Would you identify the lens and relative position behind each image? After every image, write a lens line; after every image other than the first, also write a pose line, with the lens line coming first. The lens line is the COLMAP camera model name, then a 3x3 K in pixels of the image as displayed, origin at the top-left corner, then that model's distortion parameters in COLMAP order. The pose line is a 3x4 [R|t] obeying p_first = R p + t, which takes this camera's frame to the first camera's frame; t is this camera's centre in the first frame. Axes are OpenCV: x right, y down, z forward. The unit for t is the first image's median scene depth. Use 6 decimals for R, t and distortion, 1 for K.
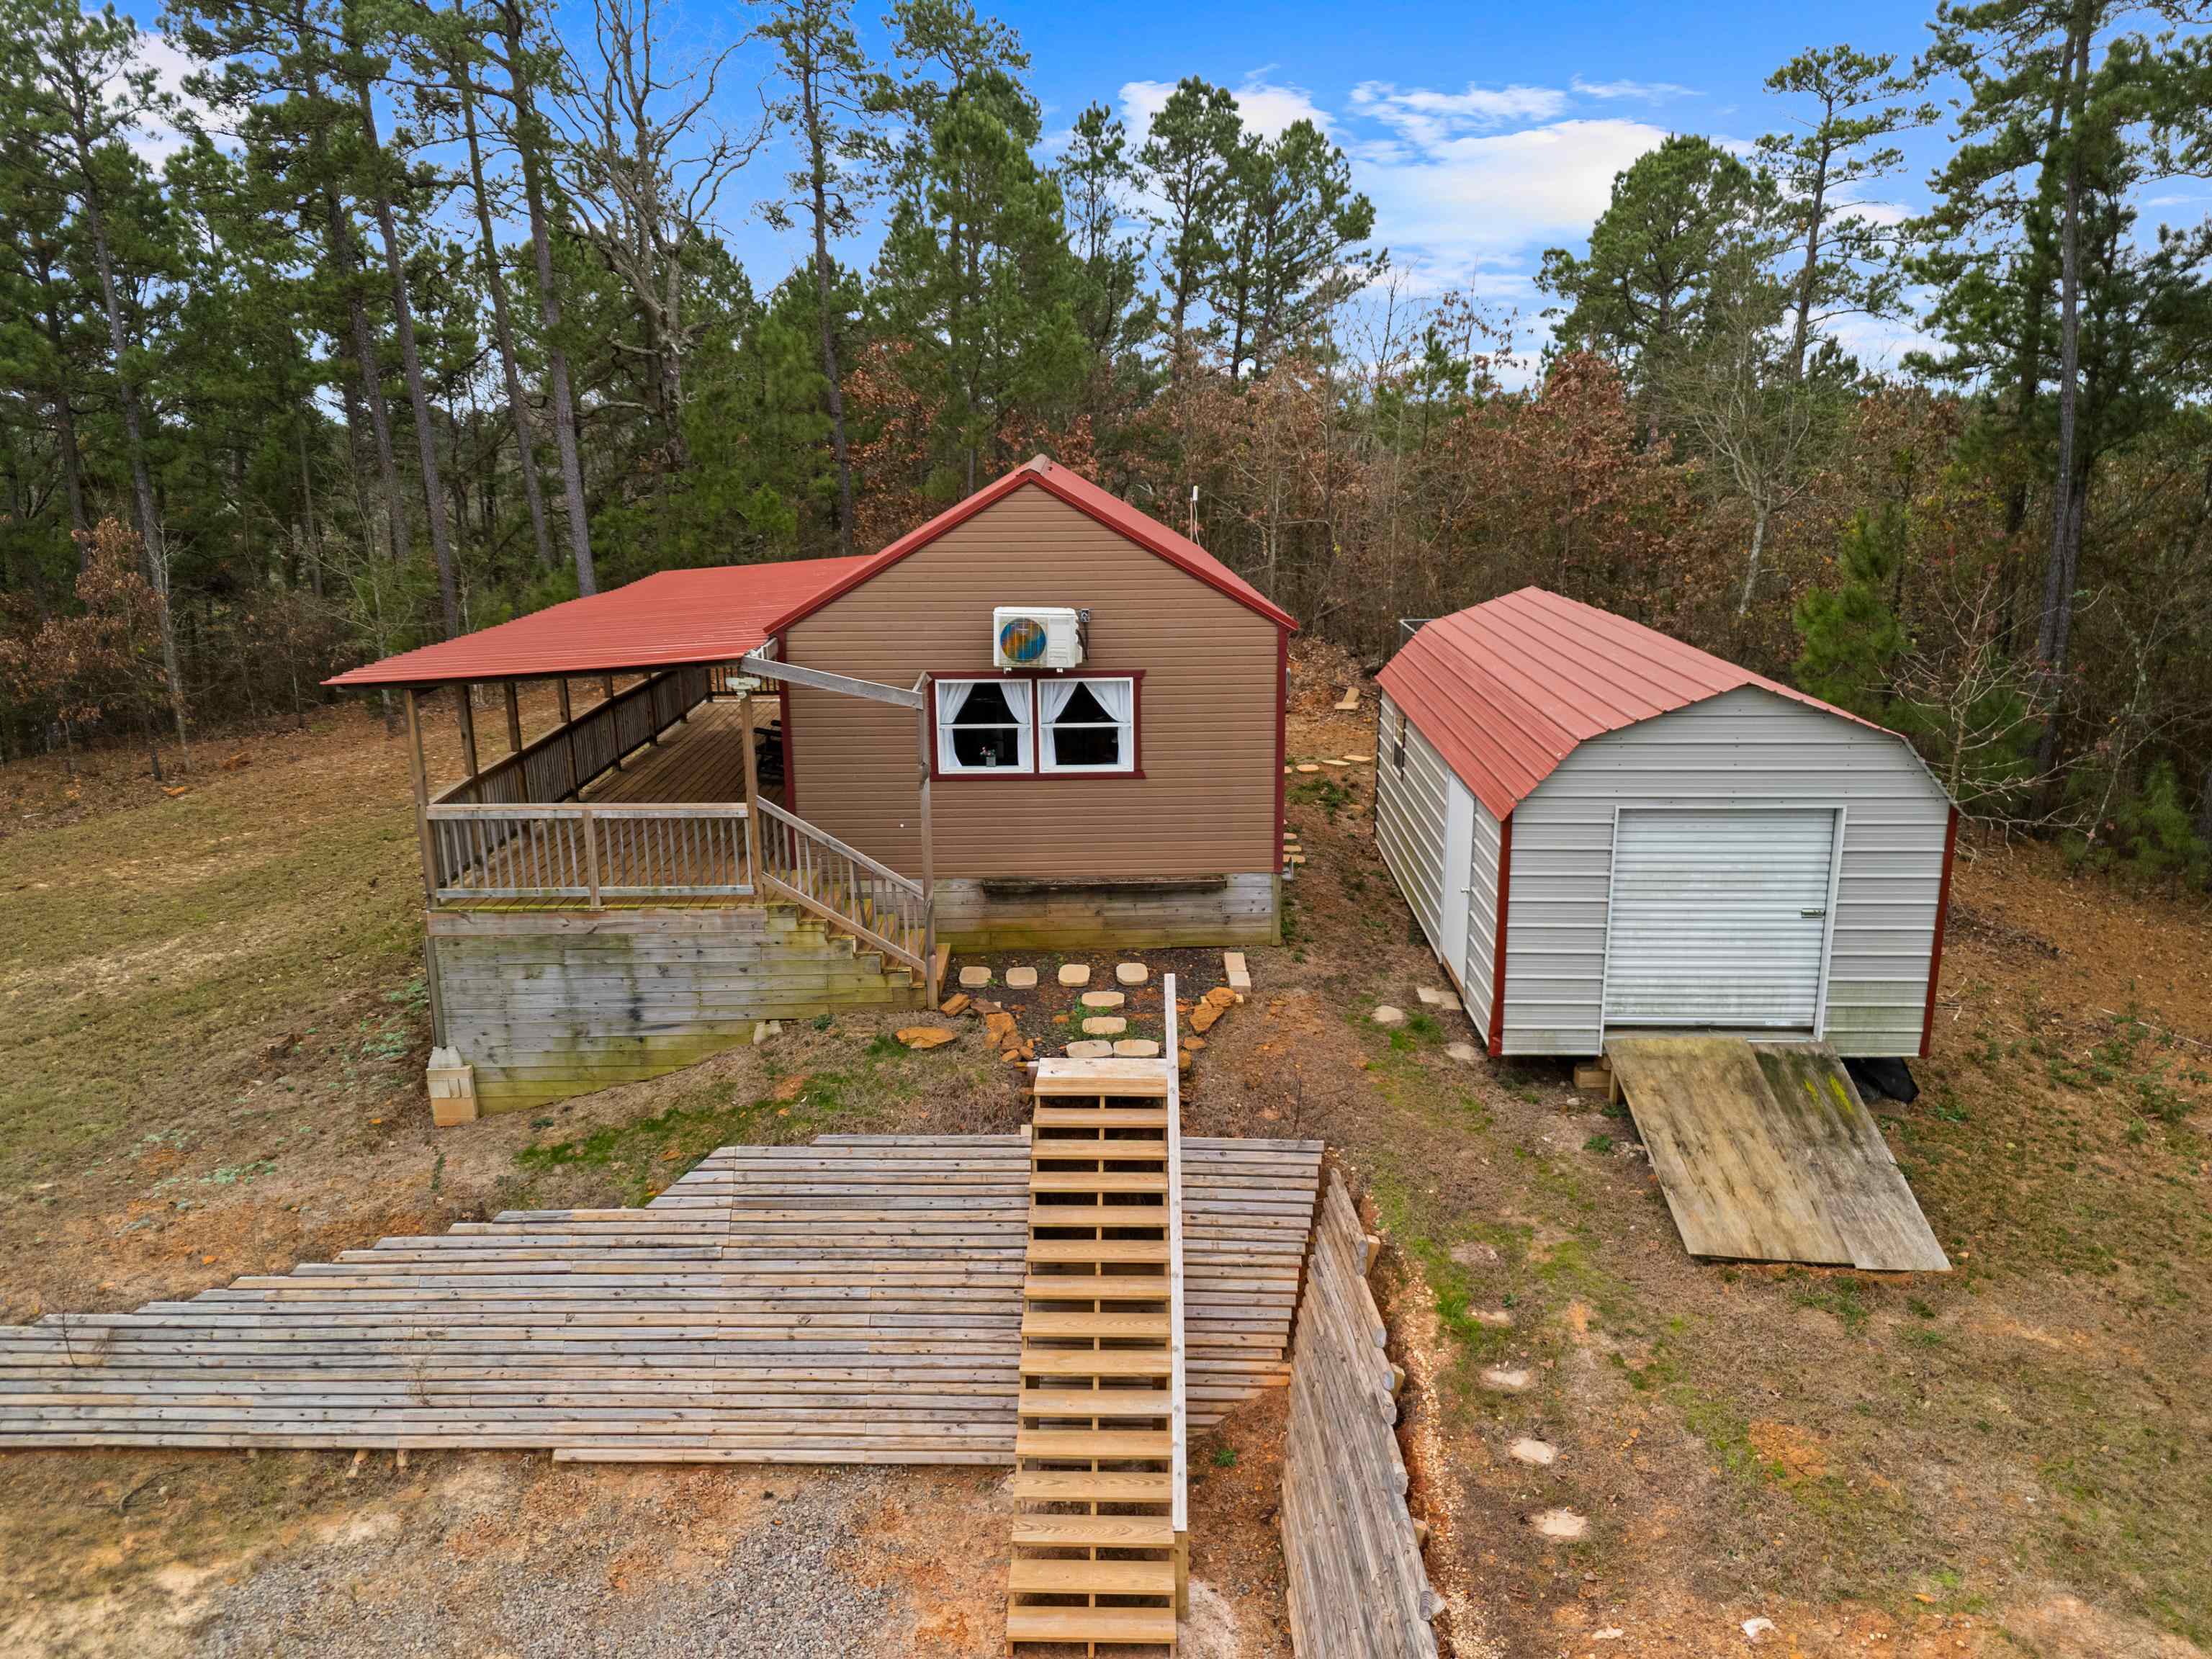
lens RADIAL K [[1625.8, 0, 1108.3], [0, 1625.8, 823.1], [0, 0, 1]] dist [0.047763, -0.031987]
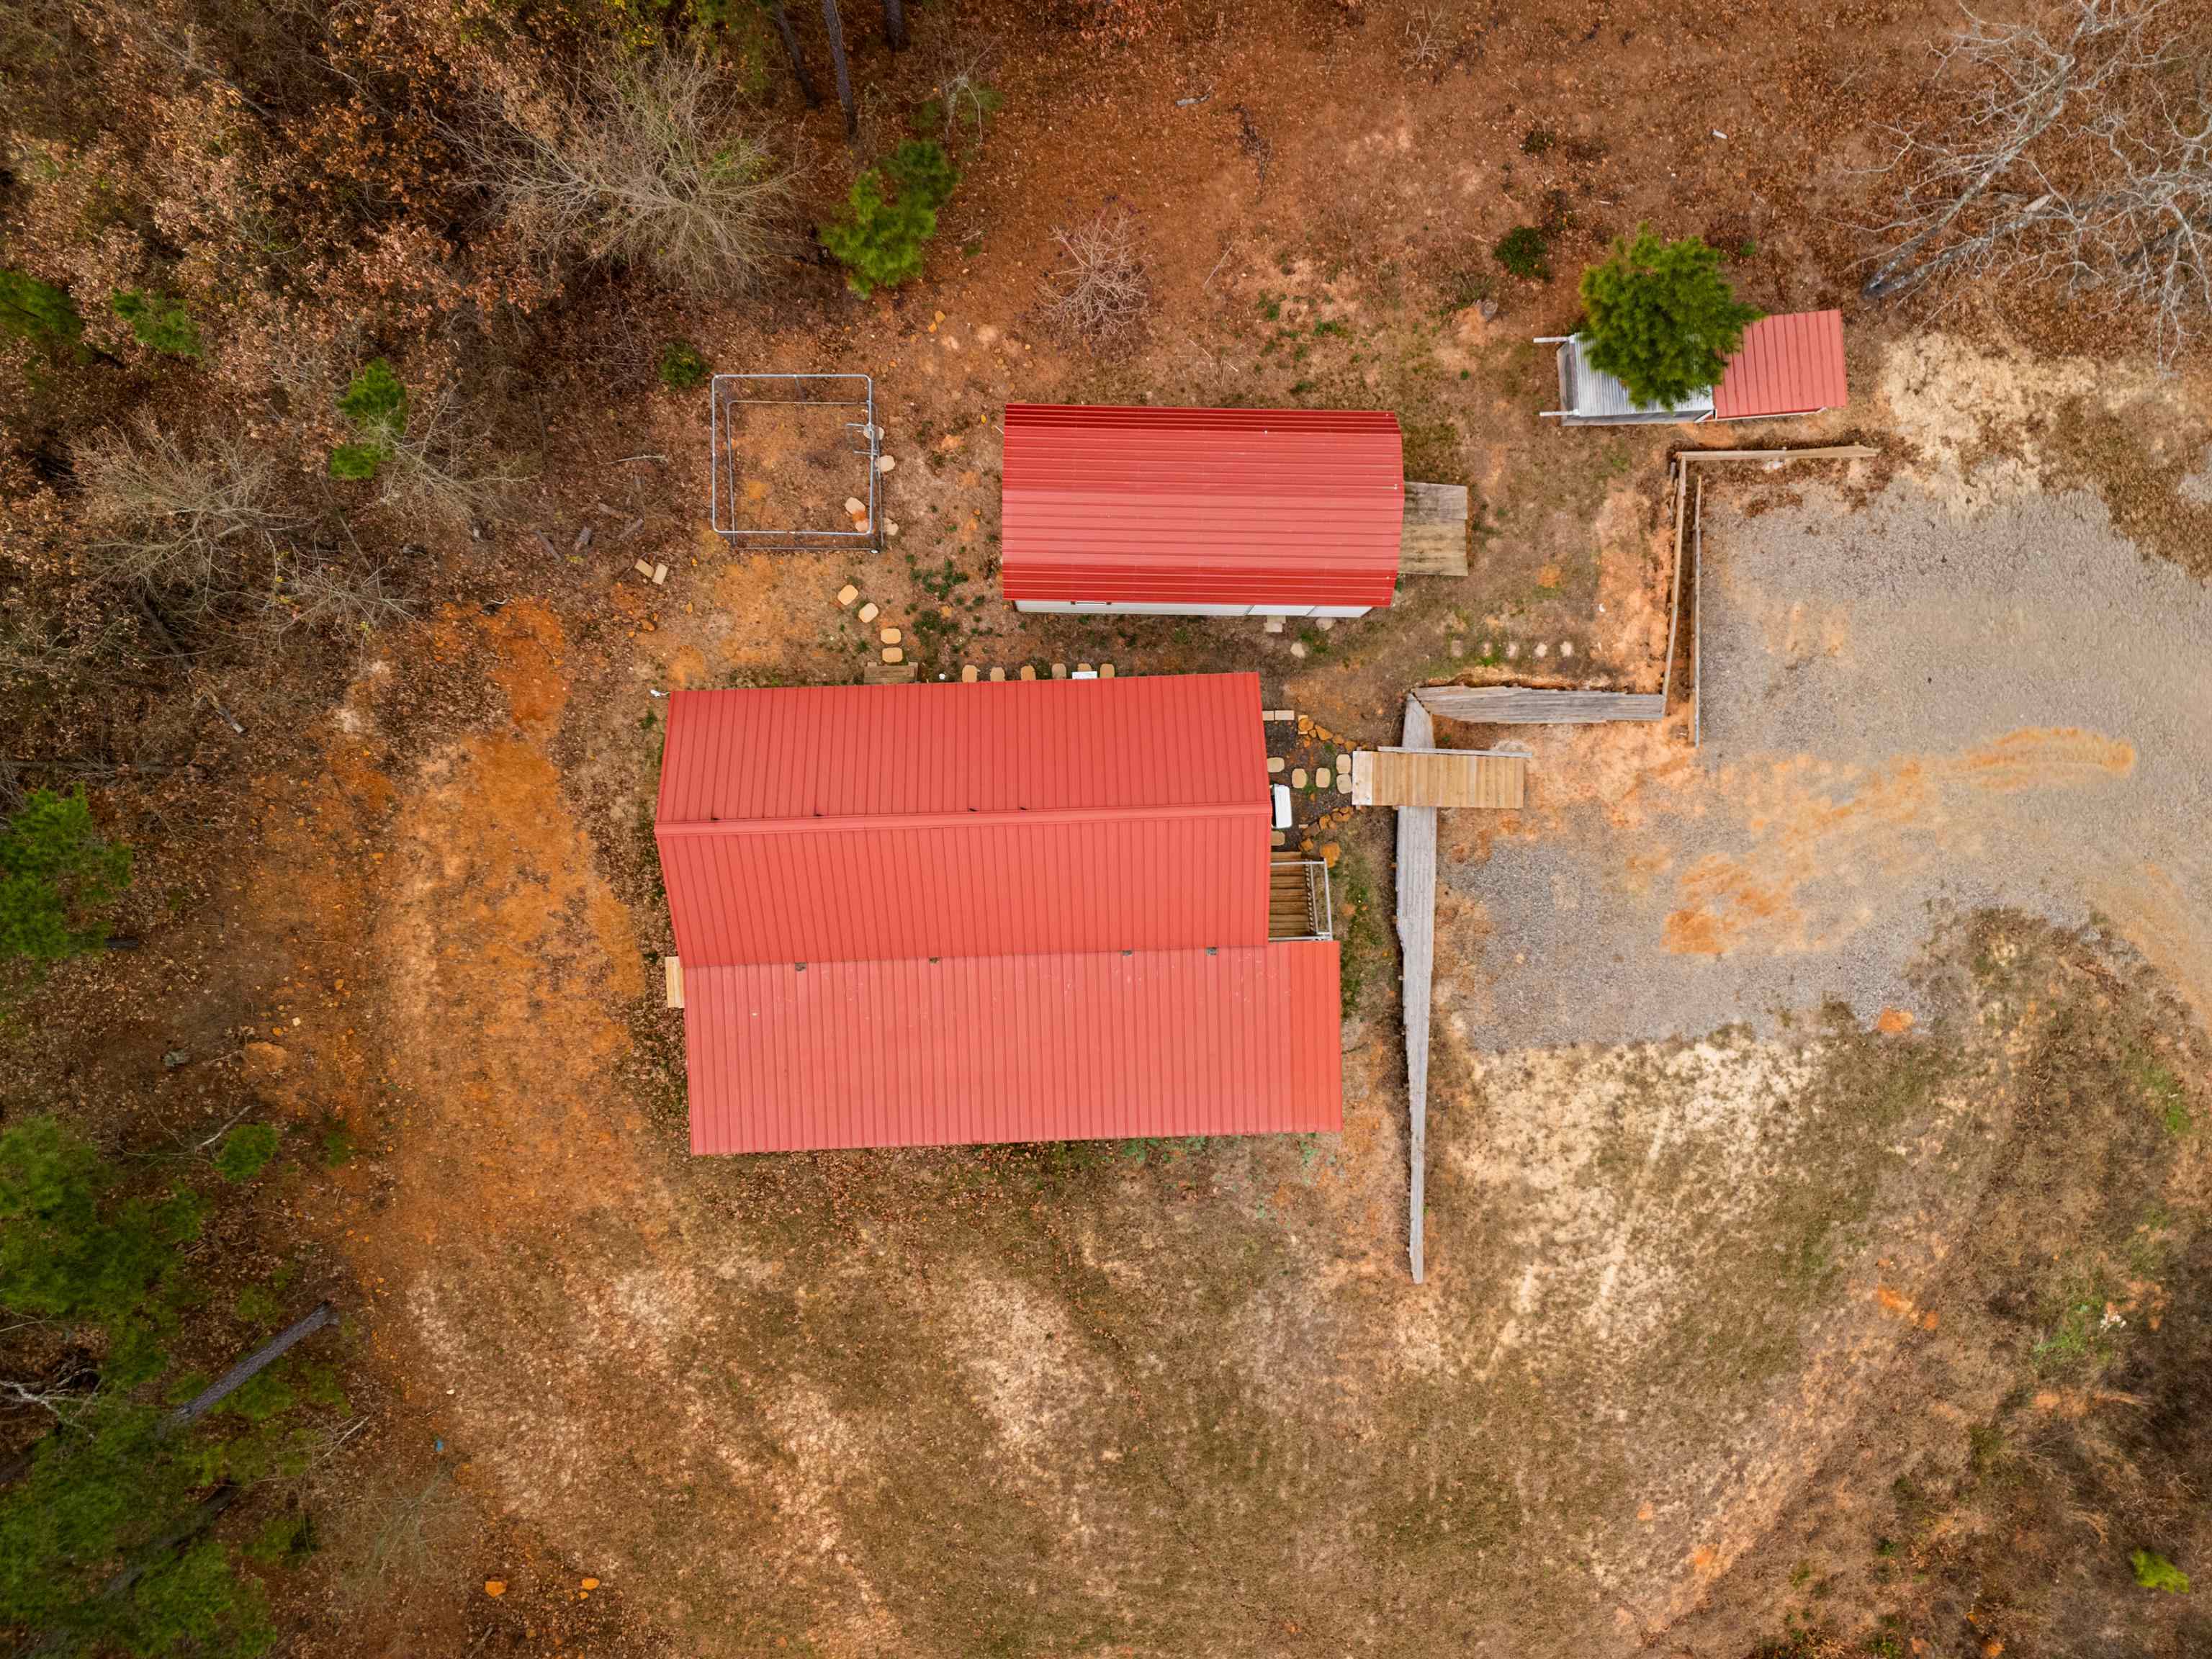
lens RADIAL K [[1625.8, 0, 1114.3], [0, 1625.8, 813.9], [0, 0, 1]] dist [0.047763, -0.031987]
pose [[-0.004586, -0.999989, 0.000755, -0.057245], [0.226512, -0.000304, 0.974008, -2.294915], [-0.973998, 0.004638, 0.226511, 0.813583]]
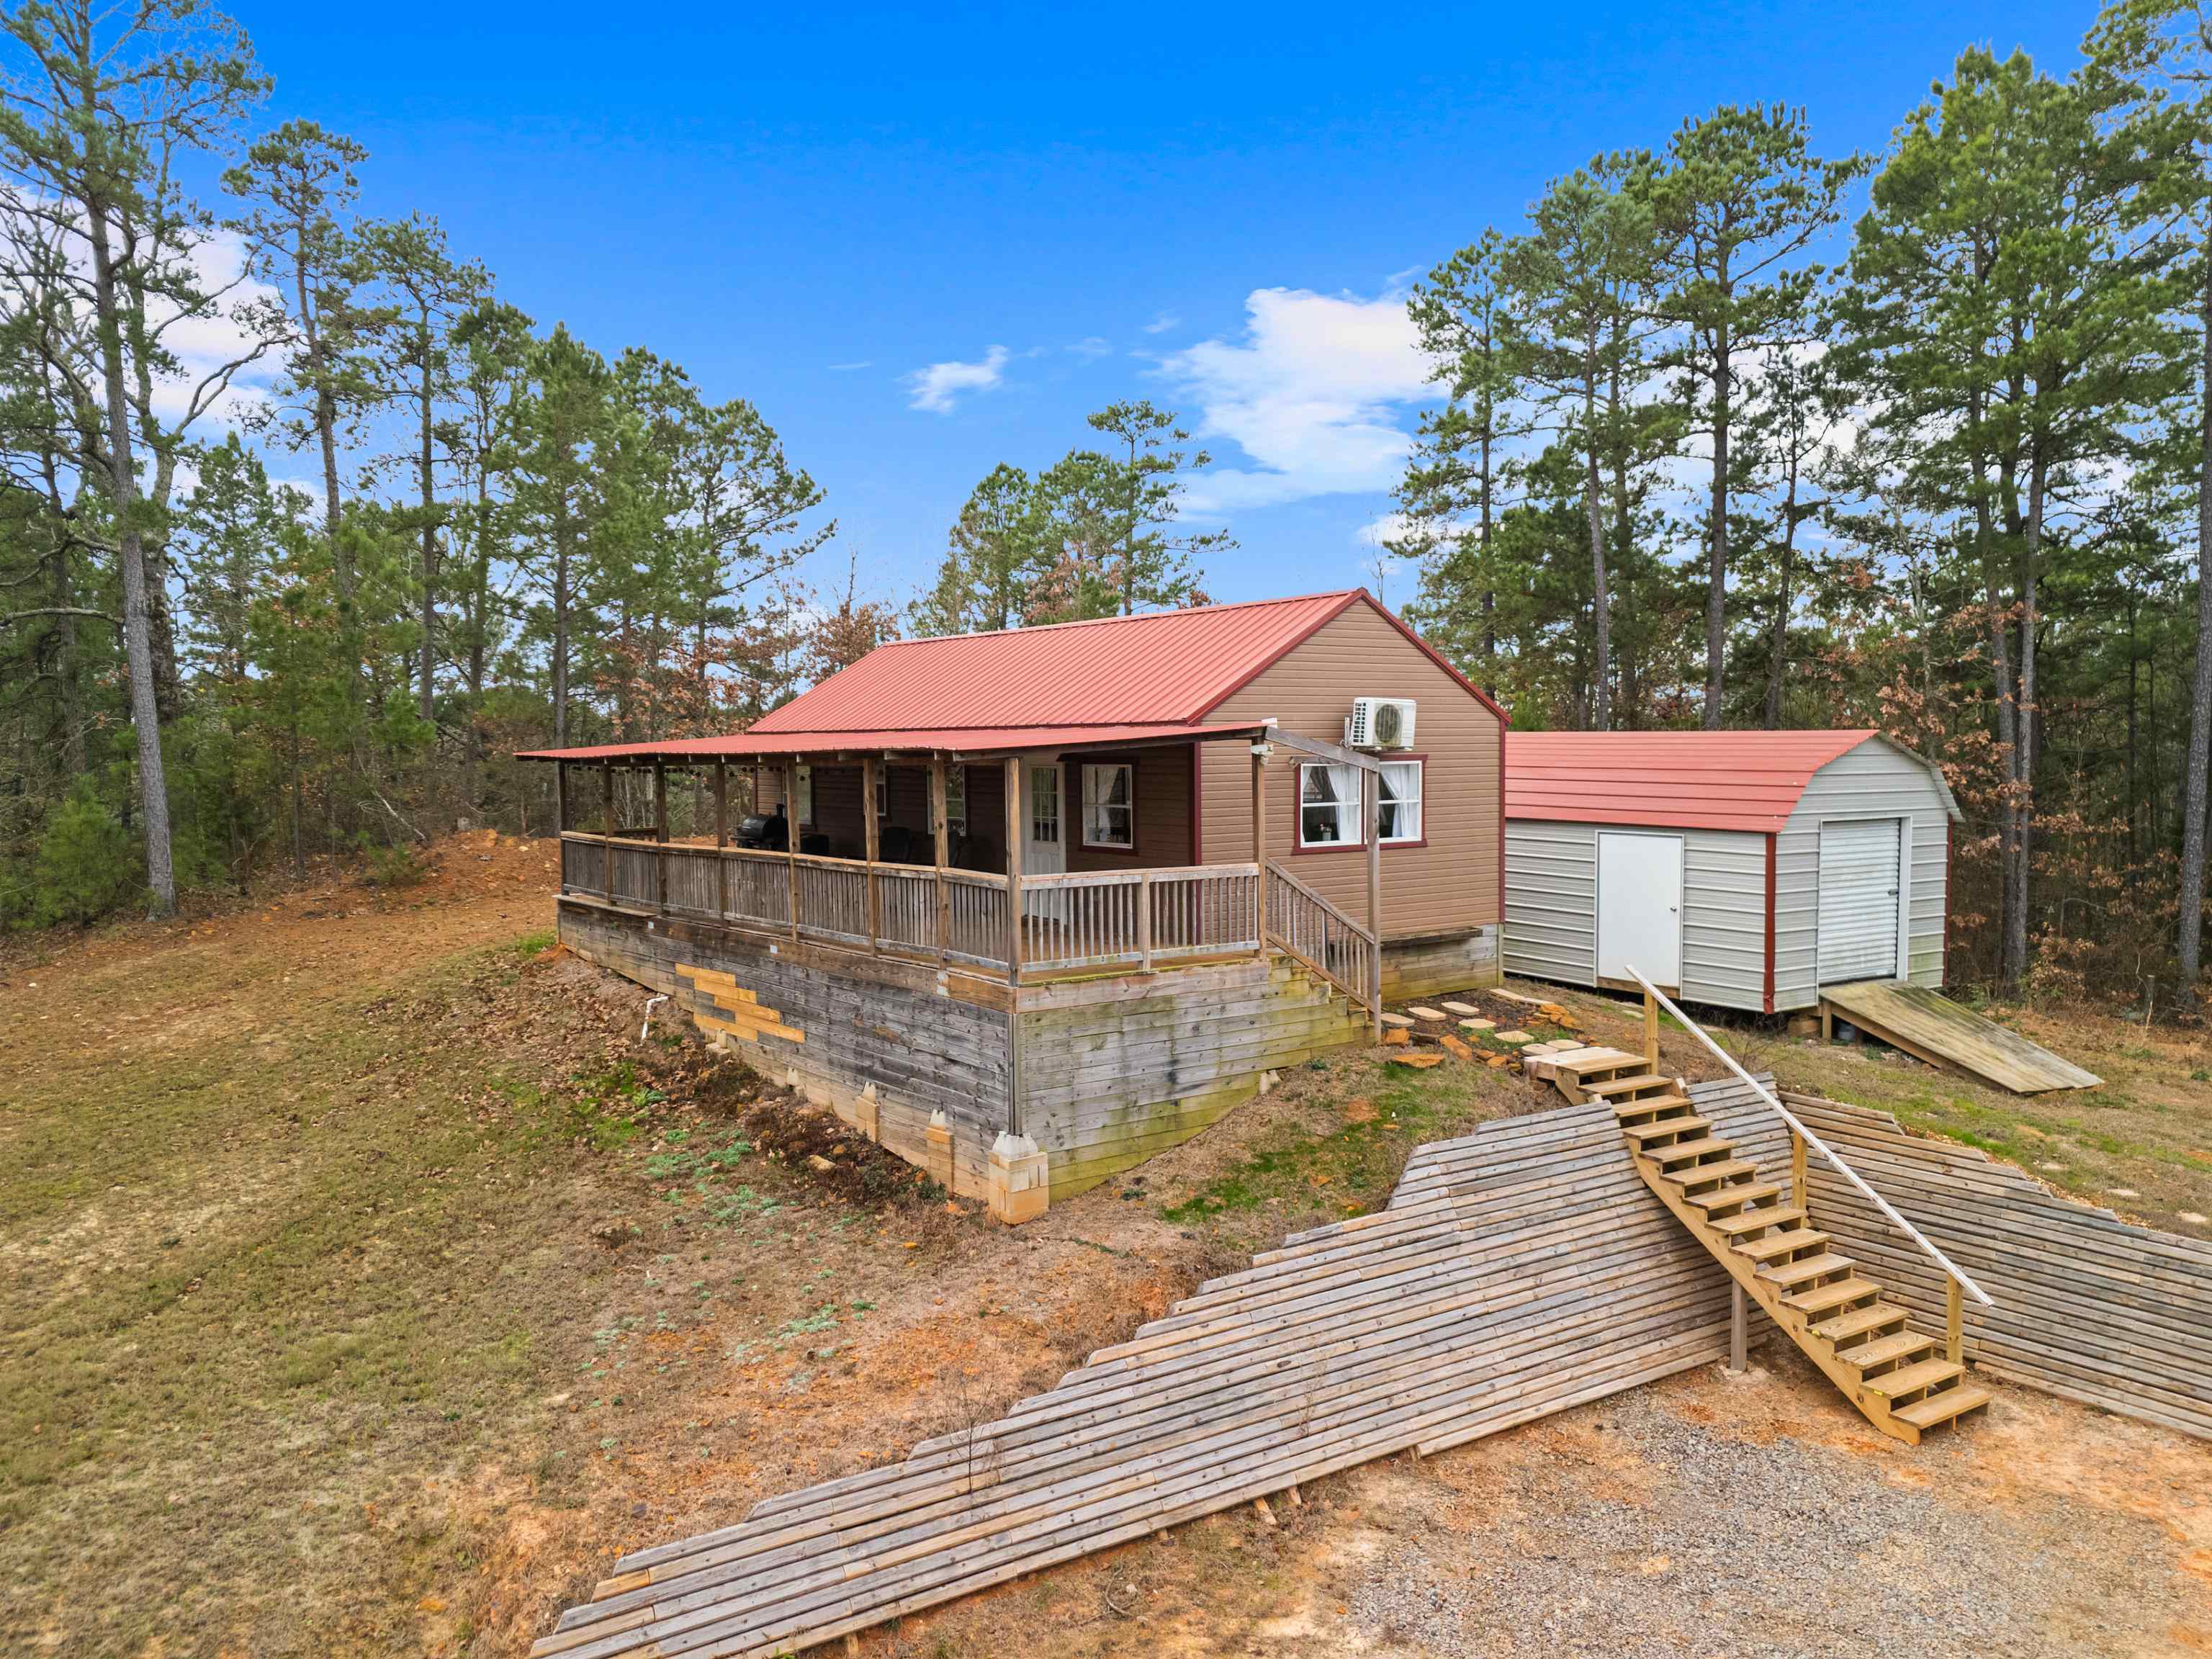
lens RADIAL K [[1625.8, 0, 1099.5], [0, 1625.8, 822.1], [0, 0, 1]] dist [0.047763, -0.031987]
pose [[0.821981, -0.026048, 0.568919, -0.973978], [0.137029, 0.978653, -0.153173, 0.119373], [-0.552784, 0.203864, 0.808003, 0.188558]]
